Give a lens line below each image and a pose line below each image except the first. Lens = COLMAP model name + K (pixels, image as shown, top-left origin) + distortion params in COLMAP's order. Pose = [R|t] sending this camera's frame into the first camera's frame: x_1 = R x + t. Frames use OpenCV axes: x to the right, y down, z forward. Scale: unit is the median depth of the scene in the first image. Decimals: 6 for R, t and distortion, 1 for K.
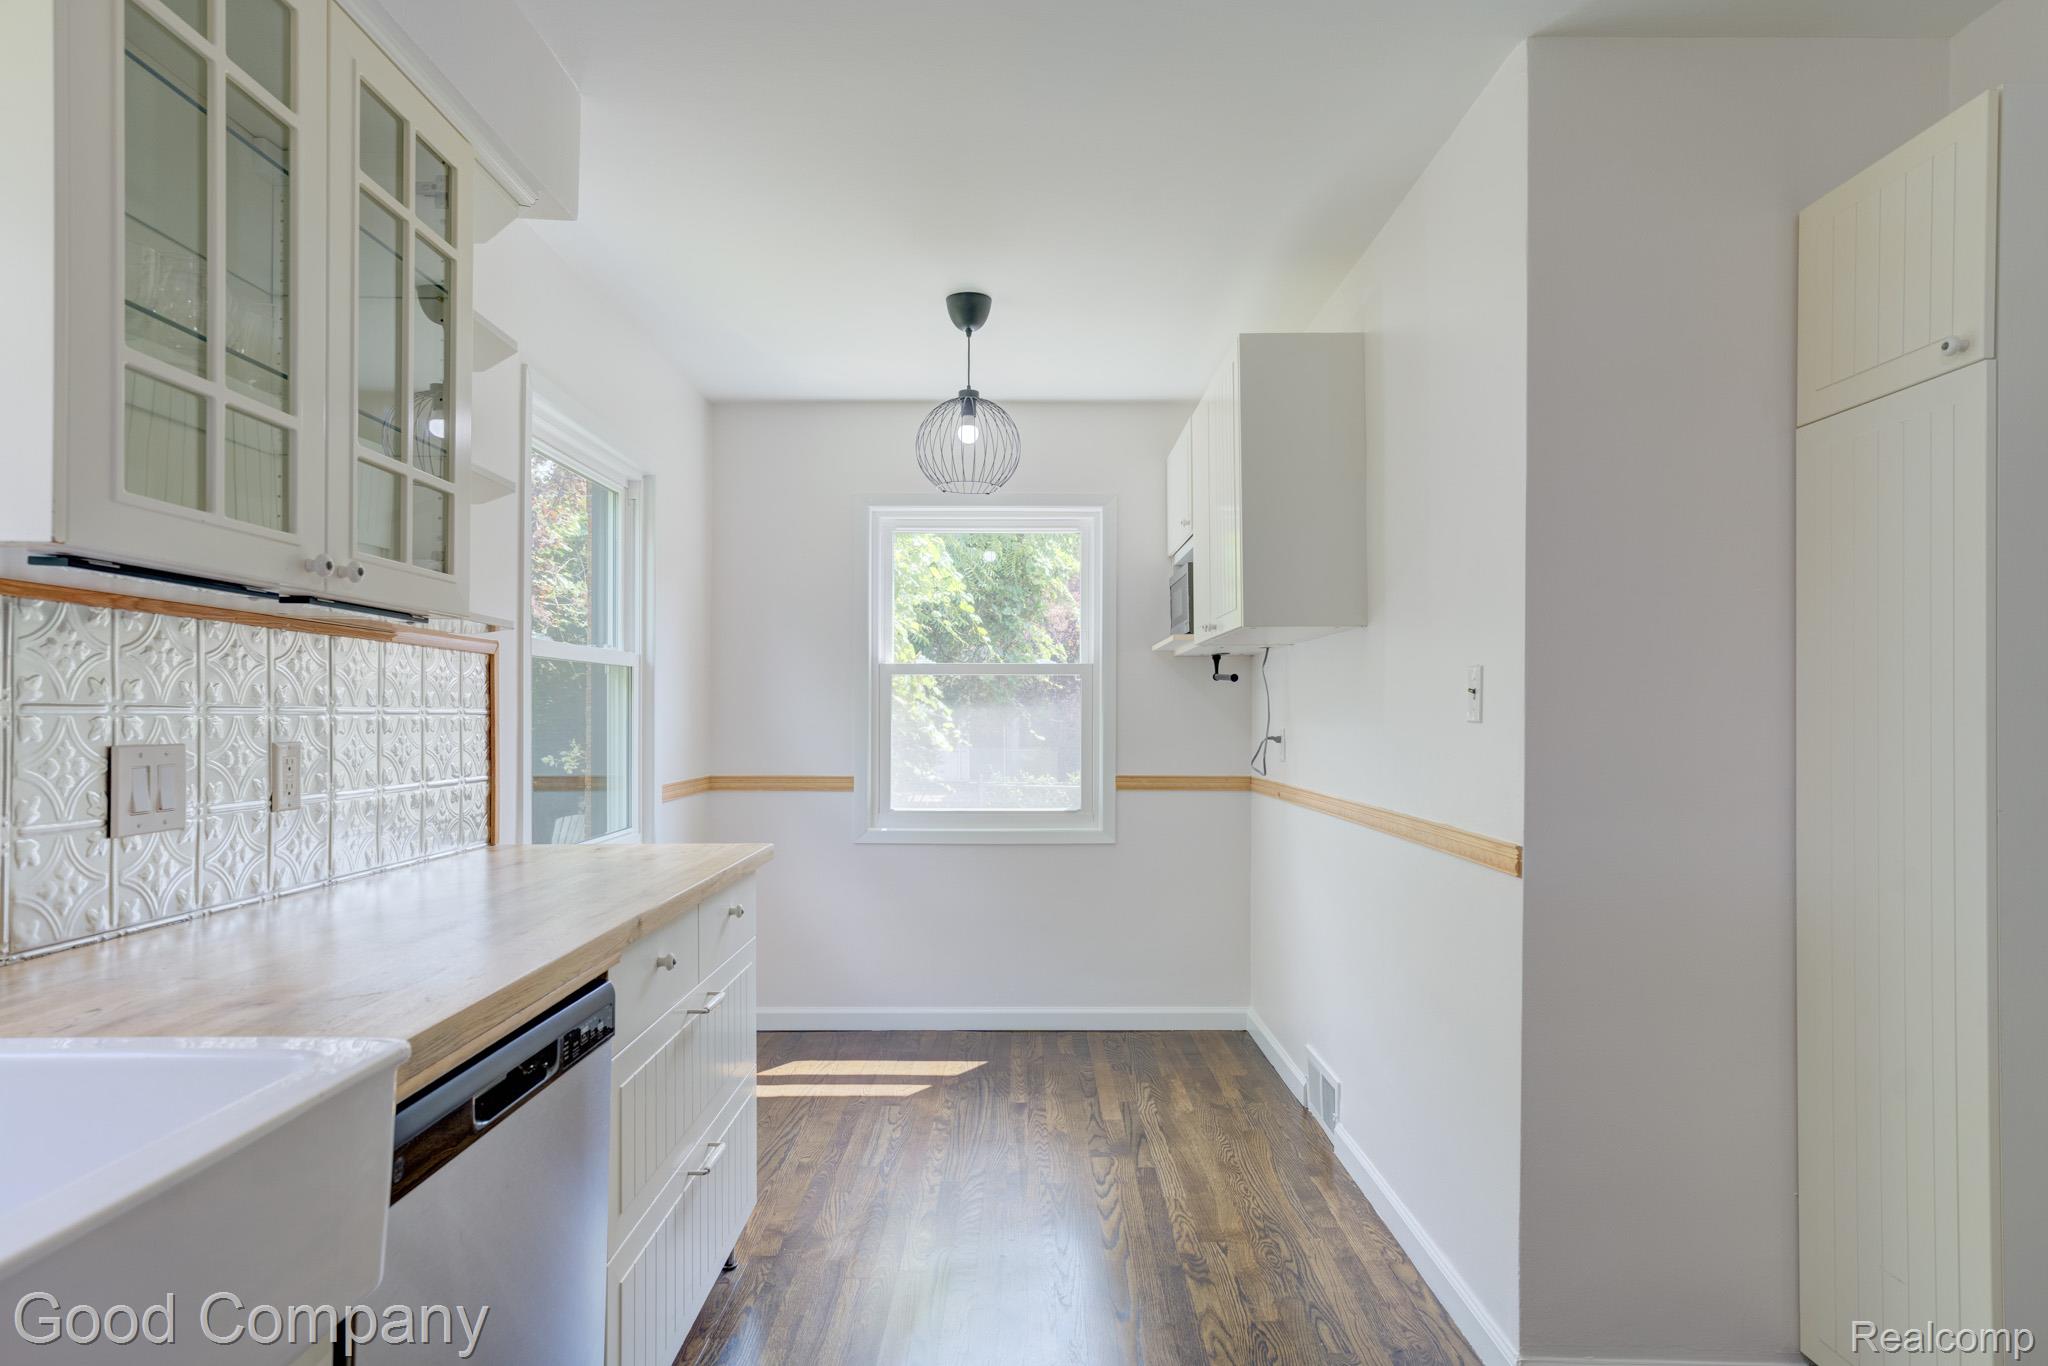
lens RADIAL K [[1088.8, 0, 1029.9], [0, 1088.8, 716.5], [0, 0, 1]] dist [0.001746, 0.000262]
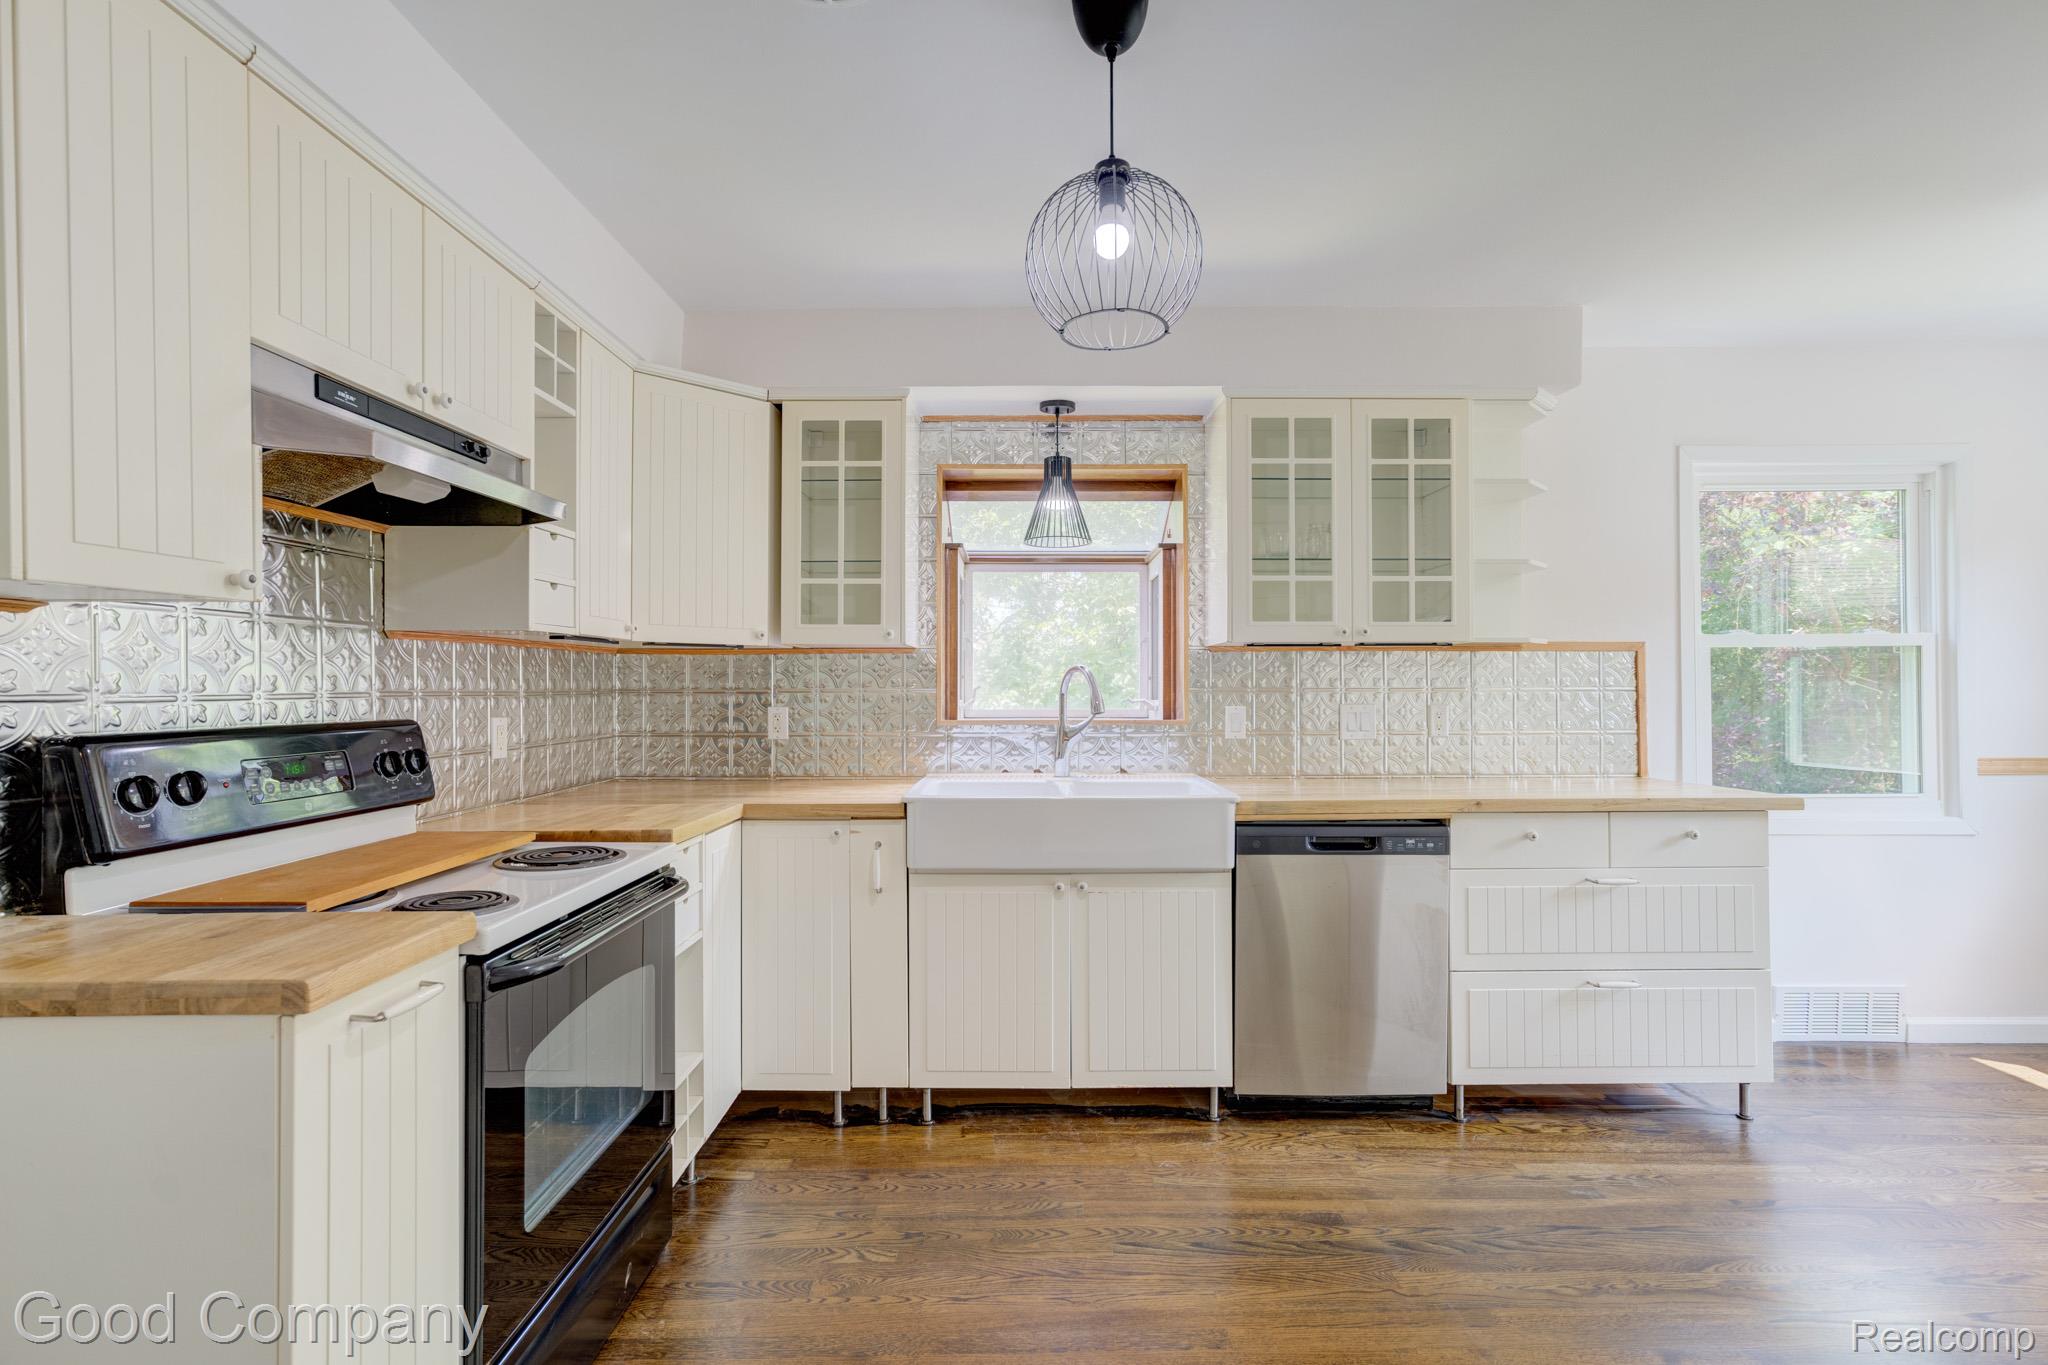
lens RADIAL K [[961.8, 0, 1026.4], [0, 961.8, 686.1], [0, 0, 1]] dist [0.001012, 0.000056]
pose [[-0.015563, -0.010904, -0.999819, 1.320273], [0.002193, 0.999938, -0.010940, 0.006867], [0.999876, -0.002362, -0.015538, 0.259633]]
